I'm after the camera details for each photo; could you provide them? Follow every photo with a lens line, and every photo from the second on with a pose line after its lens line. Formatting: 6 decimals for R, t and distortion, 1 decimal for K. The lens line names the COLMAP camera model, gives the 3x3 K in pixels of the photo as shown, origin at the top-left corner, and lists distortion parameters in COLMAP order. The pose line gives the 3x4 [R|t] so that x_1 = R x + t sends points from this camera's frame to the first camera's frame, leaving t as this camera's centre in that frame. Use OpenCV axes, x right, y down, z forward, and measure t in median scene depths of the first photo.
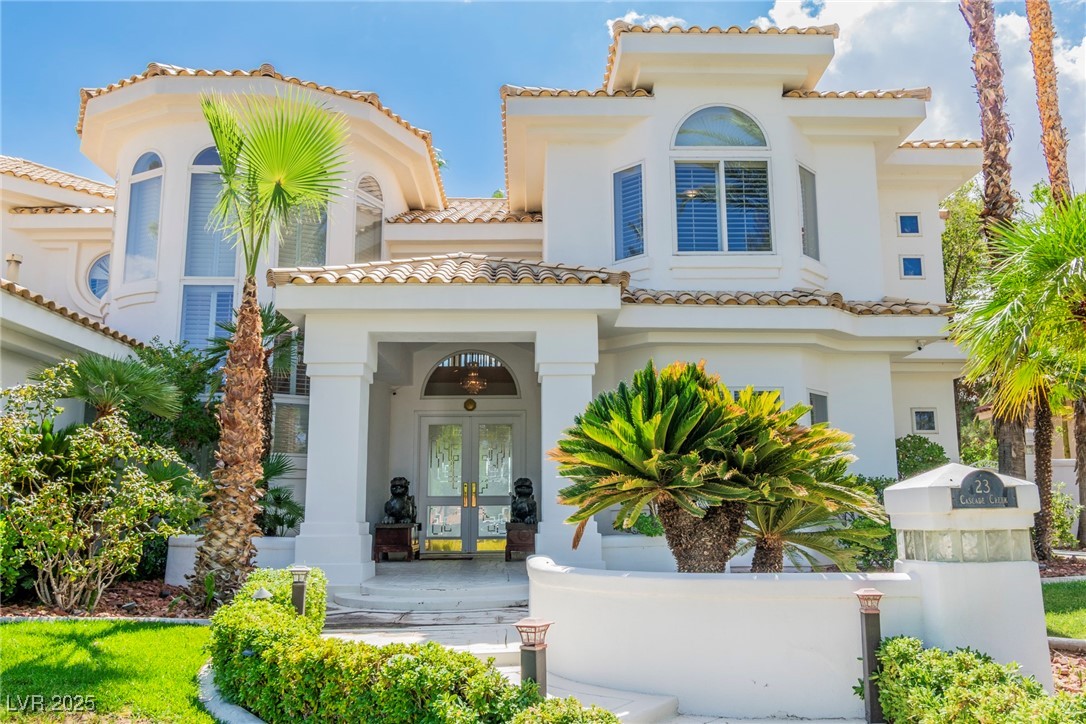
lens RADIAL K [[893.1, 0, 549.3], [0, 893.1, 365.4], [0, 0, 1]] dist [0.003291, 0.000925]
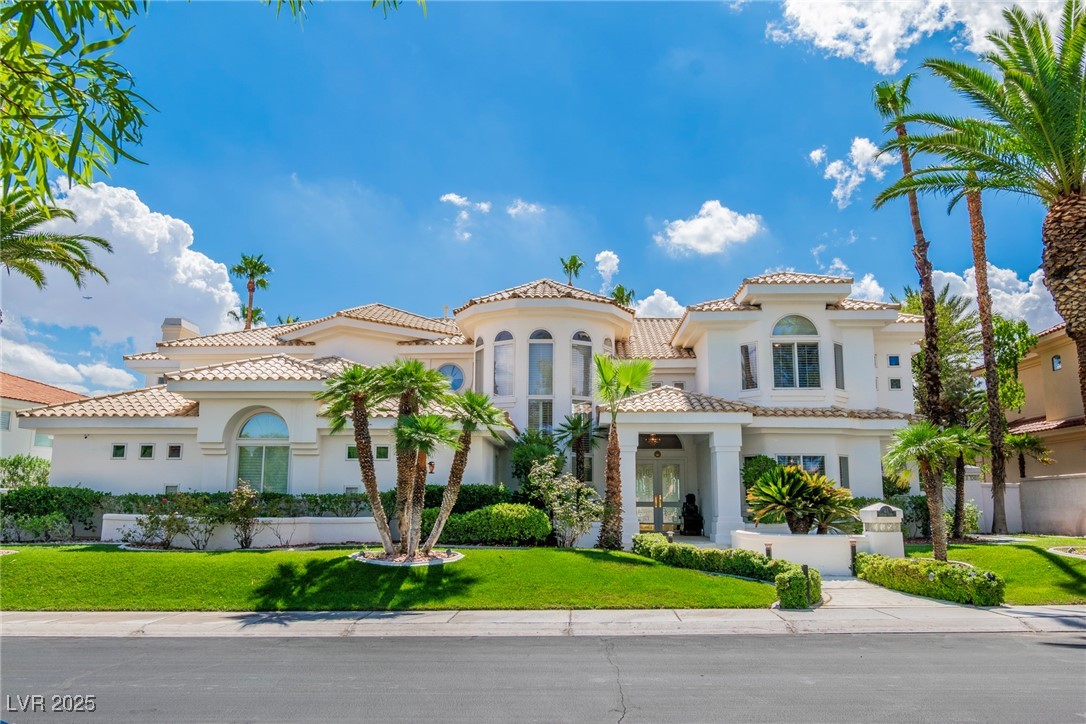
lens RADIAL K [[821.2, 0, 539.2], [0, 821.2, 372.2], [0, 0, 1]] dist [0.007338, -0.000665]
pose [[0.997233, -0.000578, -0.074344, -0.297543], [0.001068, 0.999978, 0.006559, -0.201883], [0.074338, -0.006621, 0.997211, -1.088310]]
